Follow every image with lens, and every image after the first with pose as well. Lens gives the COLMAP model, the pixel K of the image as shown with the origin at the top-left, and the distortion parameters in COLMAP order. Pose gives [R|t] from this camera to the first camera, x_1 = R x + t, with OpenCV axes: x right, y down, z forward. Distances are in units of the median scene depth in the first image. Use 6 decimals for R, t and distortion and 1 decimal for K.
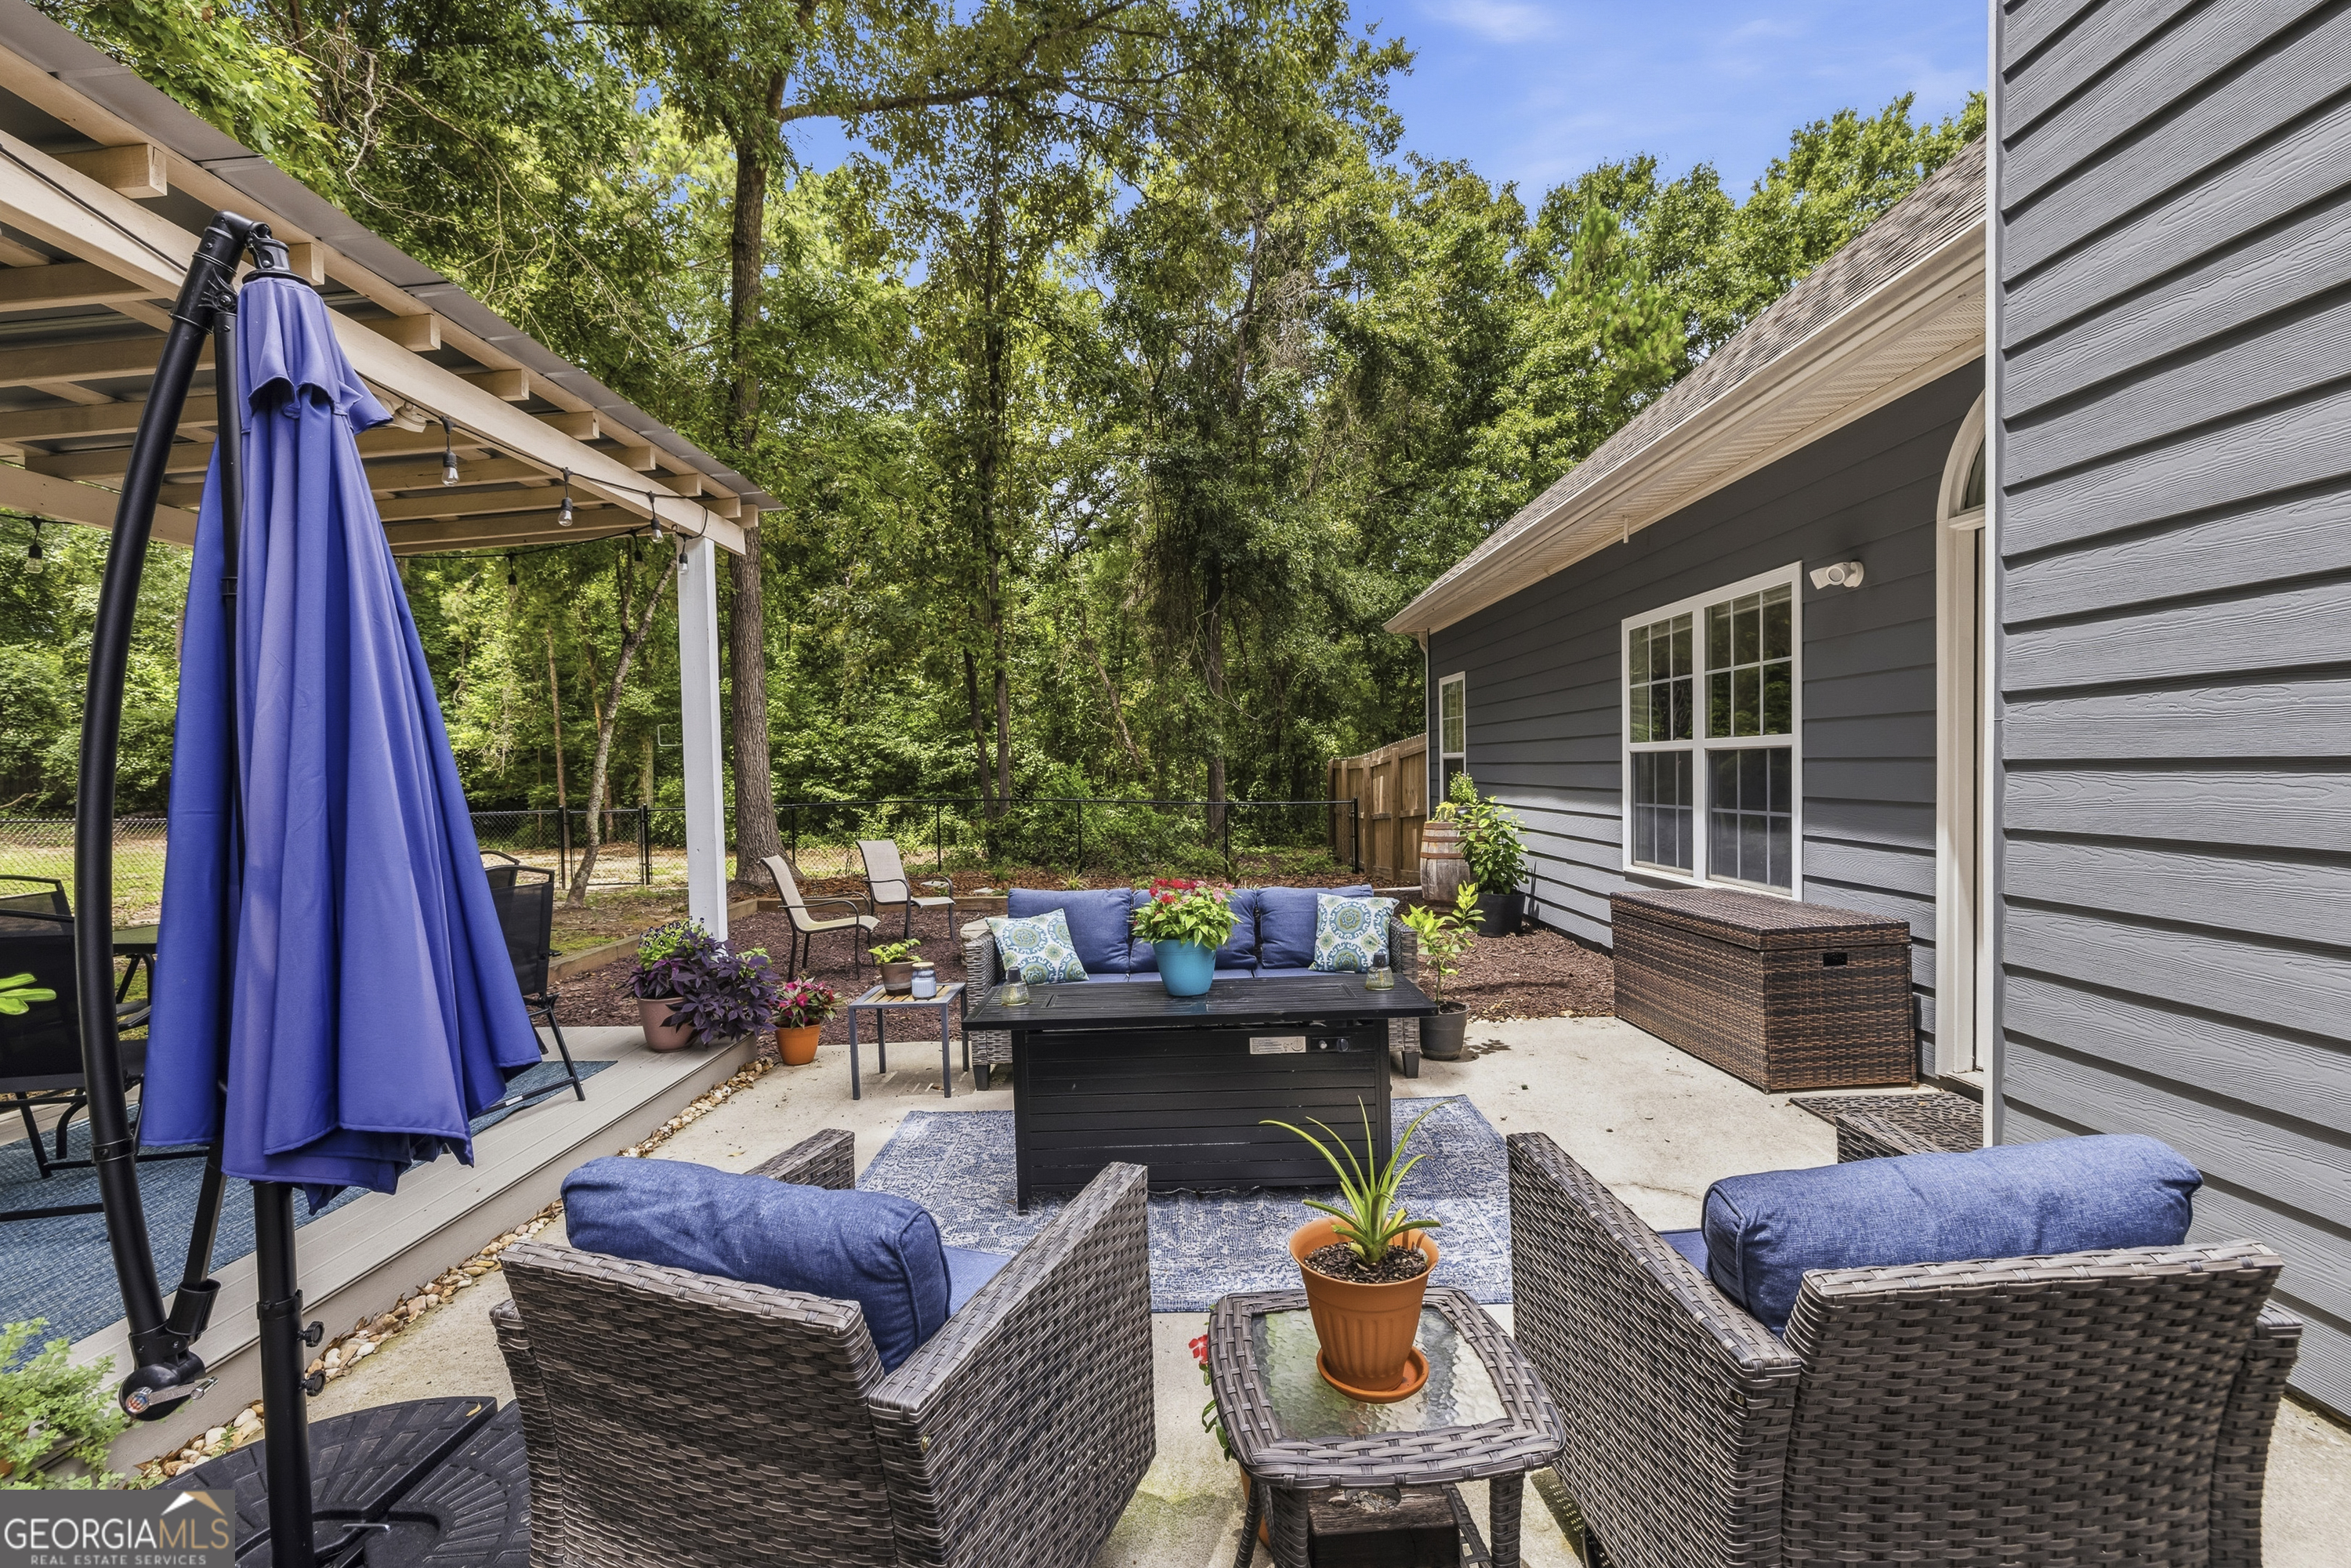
lens RADIAL K [[1006.8, 0, 1183.9], [0, 1006.8, 786.2], [0, 0, 1]] dist [-0.003243, 0.000395]
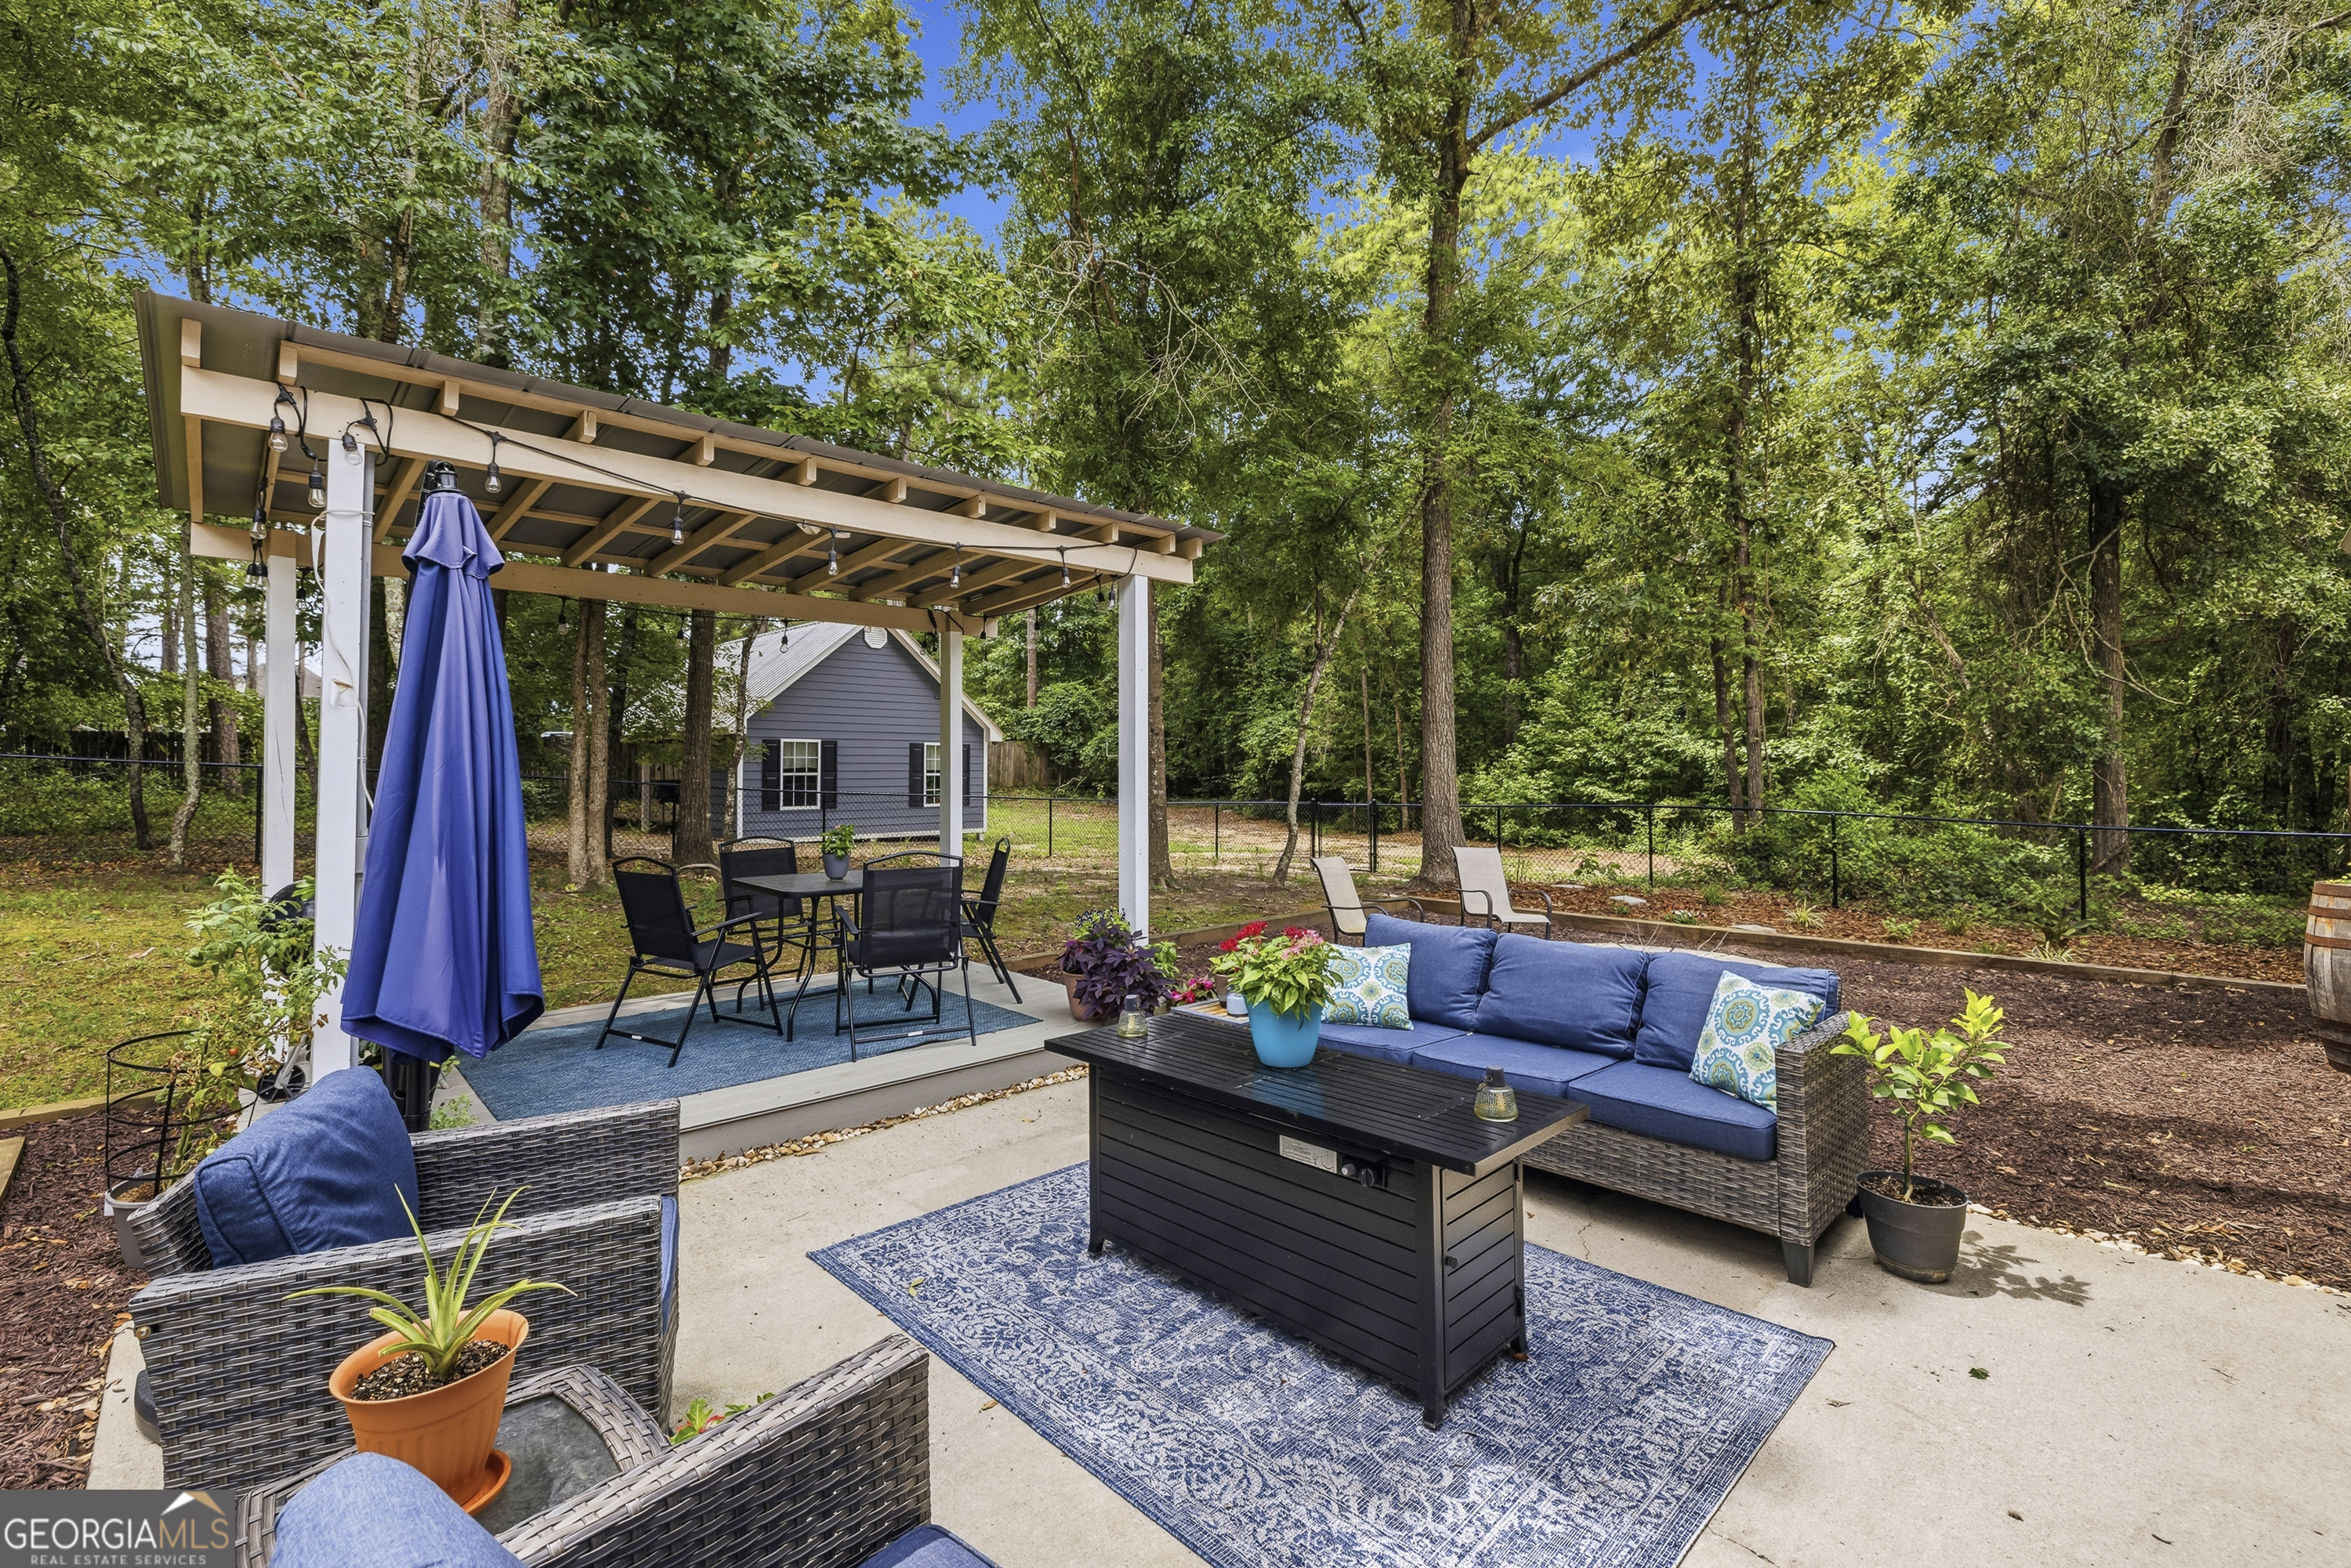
lens RADIAL K [[1006.8, 0, 1171.6], [0, 1006.8, 733.8], [0, 0, 1]] dist [-0.003243, 0.000395]
pose [[0.697970, -0.012527, -0.716017, 0.093320], [-0.022123, 0.998993, -0.039043, -0.005621], [0.715785, 0.043091, 0.696990, 0.059094]]
